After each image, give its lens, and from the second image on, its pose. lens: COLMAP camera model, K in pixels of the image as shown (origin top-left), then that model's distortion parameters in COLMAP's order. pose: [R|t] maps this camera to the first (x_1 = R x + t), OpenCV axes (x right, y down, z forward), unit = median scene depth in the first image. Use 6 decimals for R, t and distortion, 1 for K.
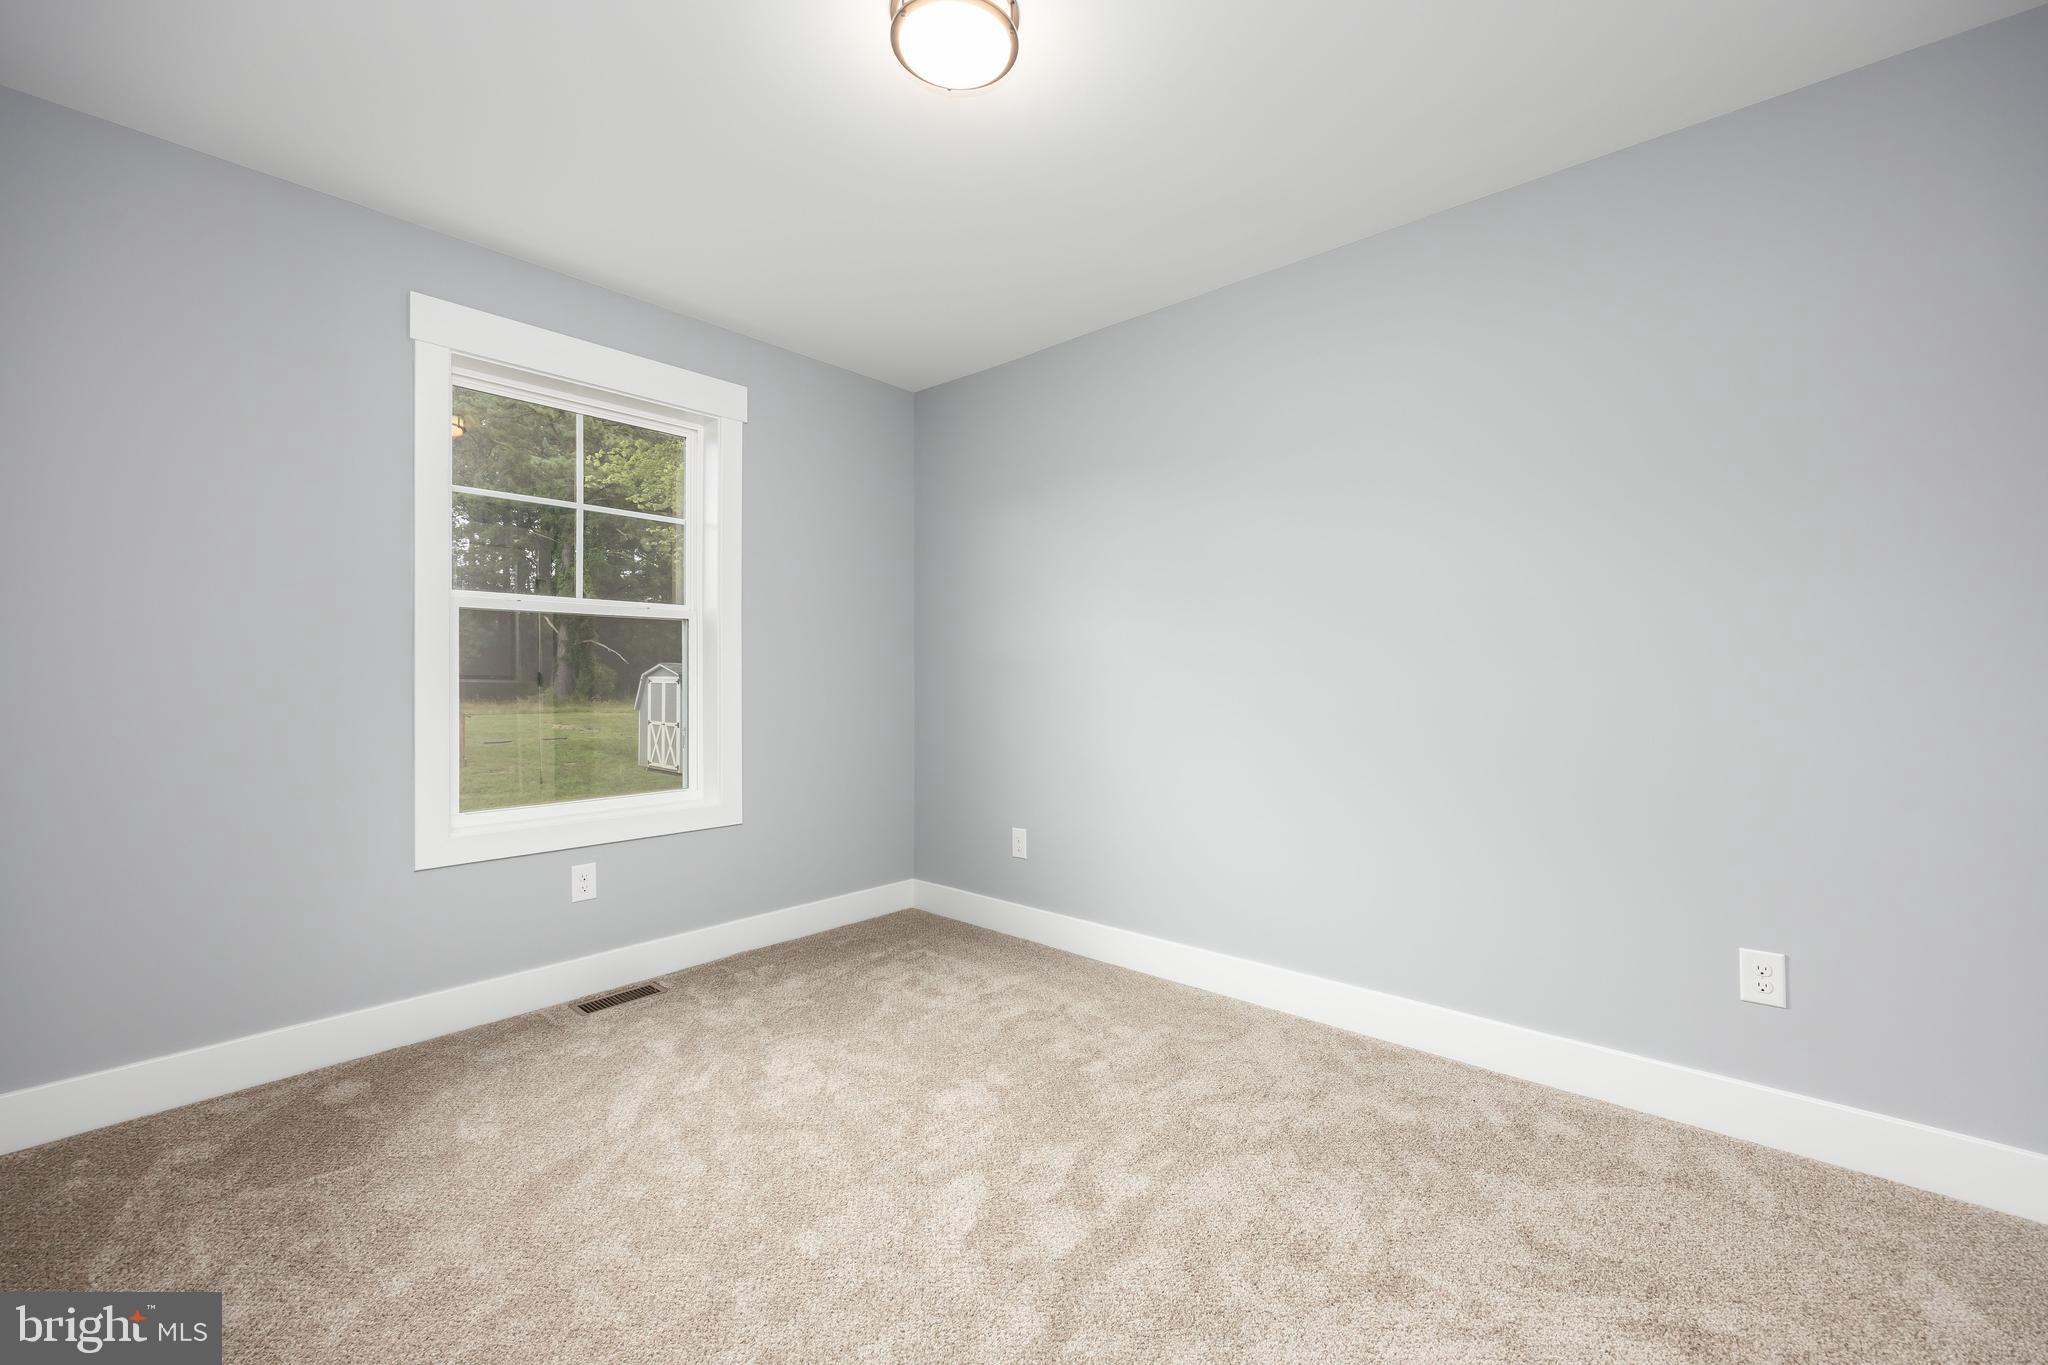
lens RADIAL K [[794.8, 0, 1032.2], [0, 794.8, 676.2], [0, 0, 1]] dist [0.000350, 0.000202]
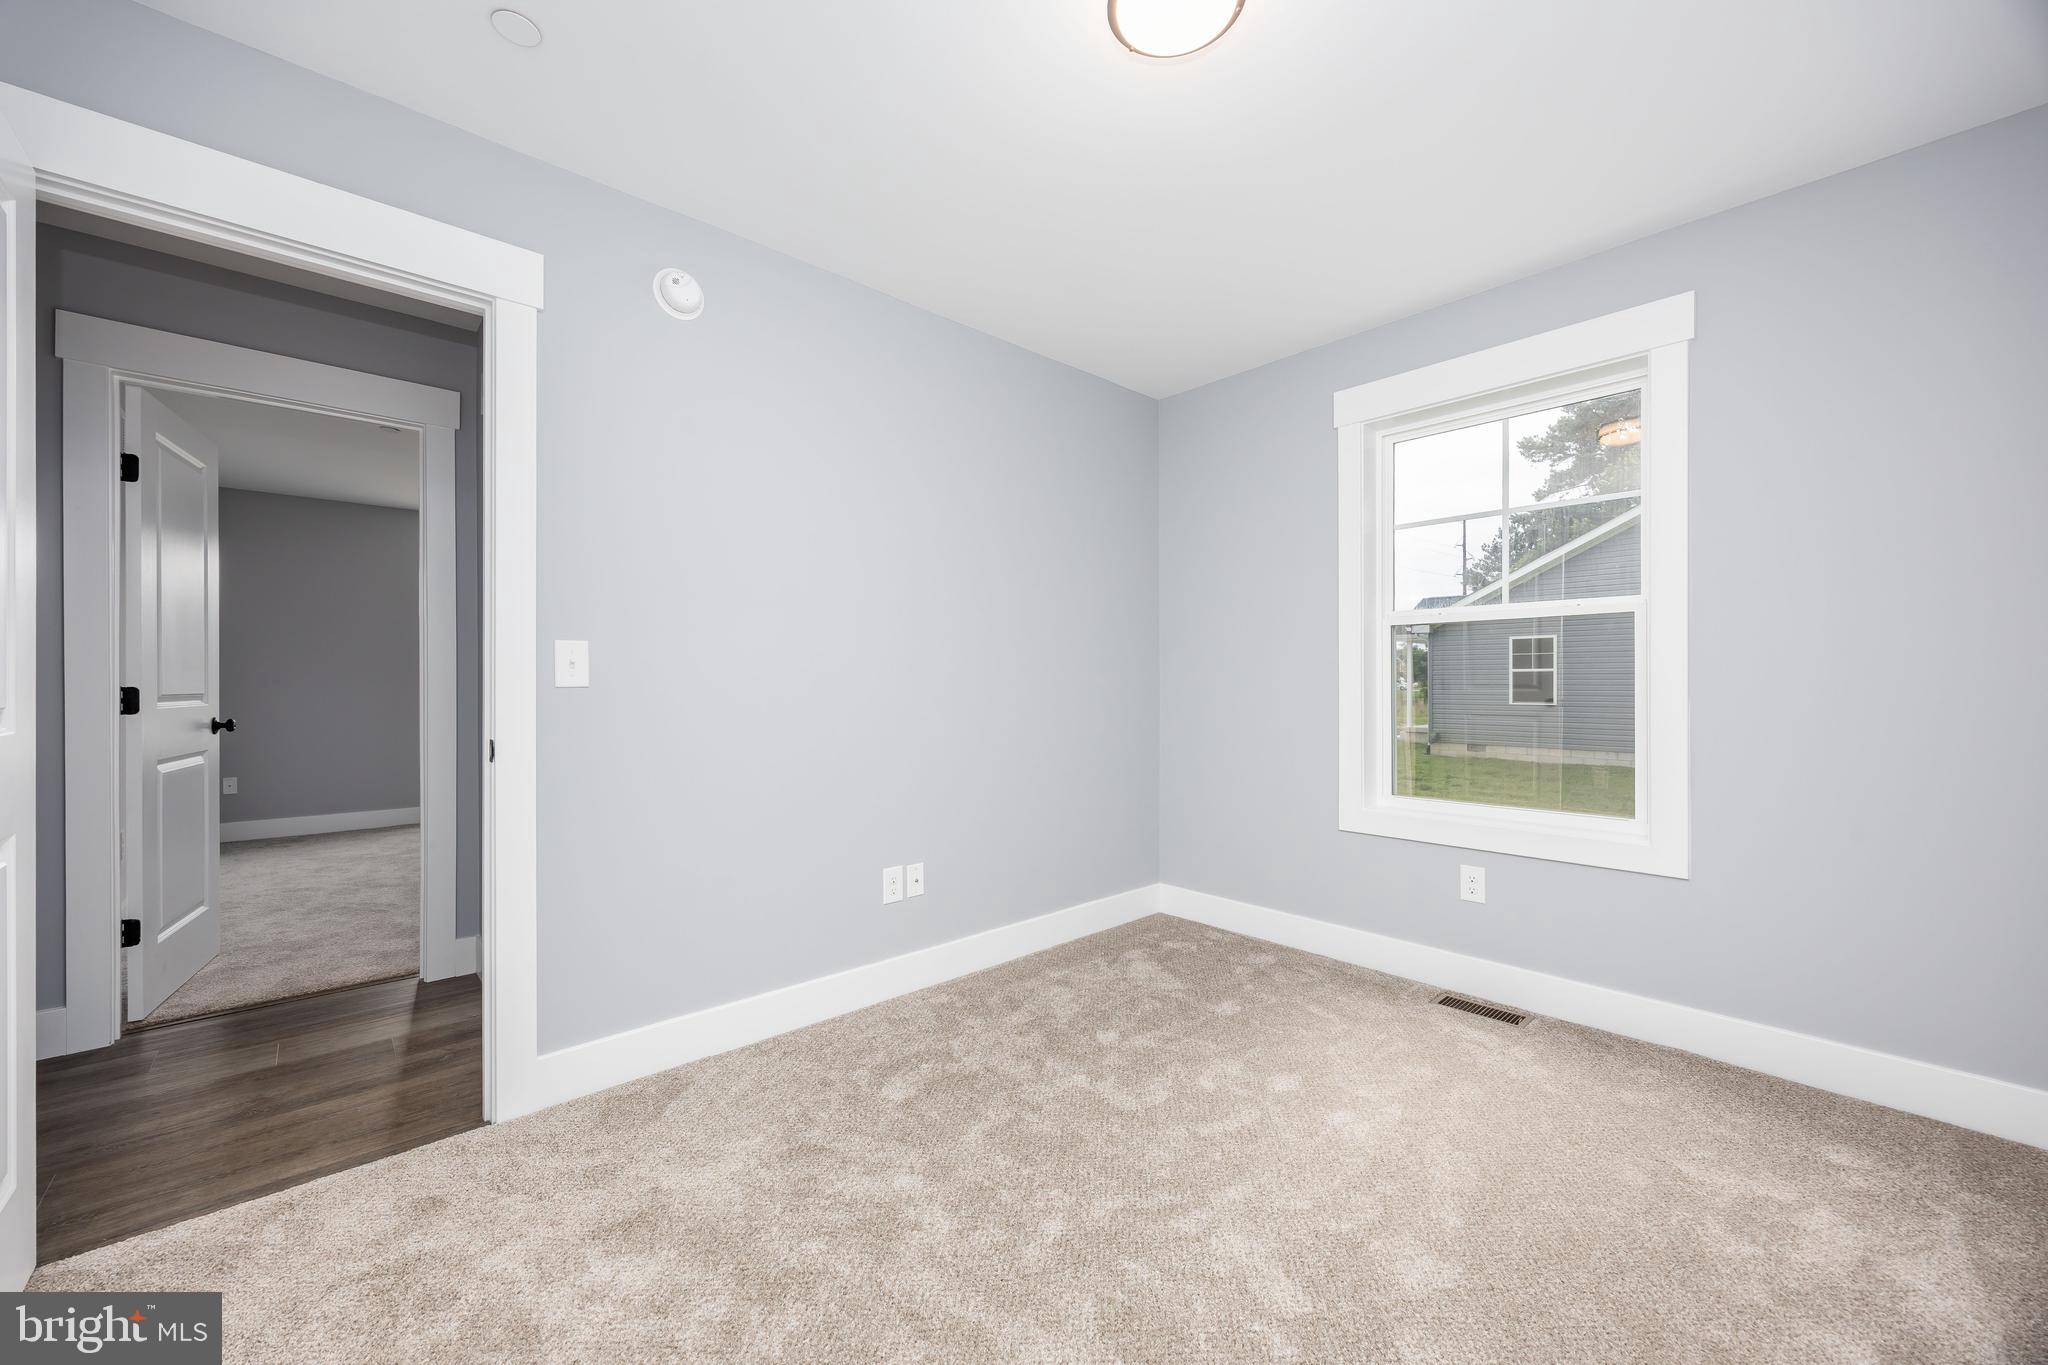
lens RADIAL K [[794.8, 0, 1032.2], [0, 794.8, 676.2], [0, 0, 1]] dist [0.000350, 0.000202]
pose [[-0.085894, -0.004708, -0.996293, 0.507350], [0.004576, 0.999976, -0.005120, -0.005414], [0.996294, -0.004999, -0.085871, 0.527733]]
